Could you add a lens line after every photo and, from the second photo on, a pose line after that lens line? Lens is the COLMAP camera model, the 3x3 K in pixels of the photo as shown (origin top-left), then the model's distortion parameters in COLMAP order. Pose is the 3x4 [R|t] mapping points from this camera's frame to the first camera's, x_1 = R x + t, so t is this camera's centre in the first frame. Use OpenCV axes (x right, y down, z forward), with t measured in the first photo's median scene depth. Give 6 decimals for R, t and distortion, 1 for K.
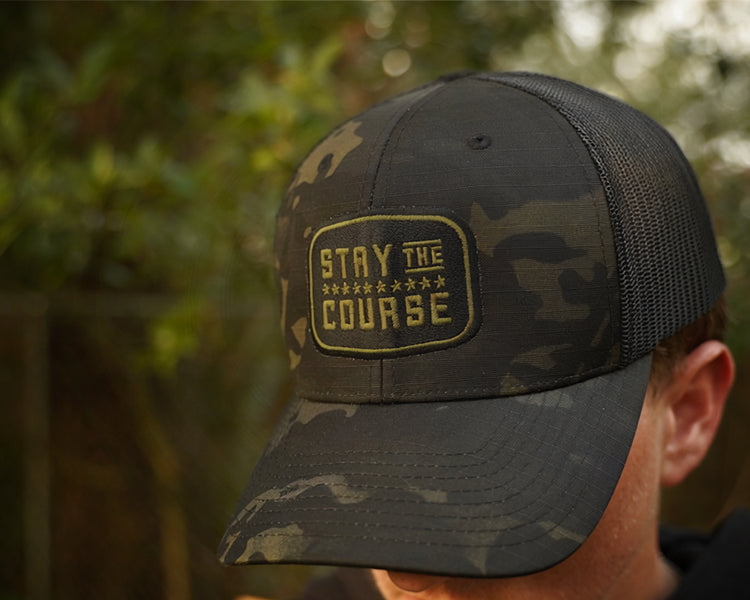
lens RADIAL K [[1343.6, 0, 375.0], [0, 1343.6, 300.0], [0, 0, 1]] dist [-0.180593, 2.280538]
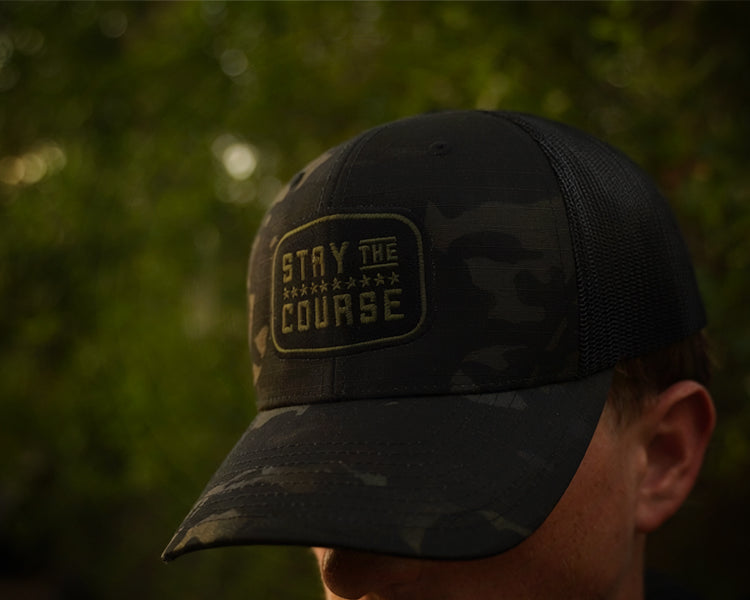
lens RADIAL K [[1343.6, 0, 375.0], [0, 1343.6, 300.0], [0, 0, 1]] dist [-0.180593, 2.280538]
pose [[0.997955, 0.027464, -0.057717, 0.091822], [-0.037116, 0.984139, -0.173473, 0.175343], [0.052038, 0.175260, 0.983146, 0.017589]]
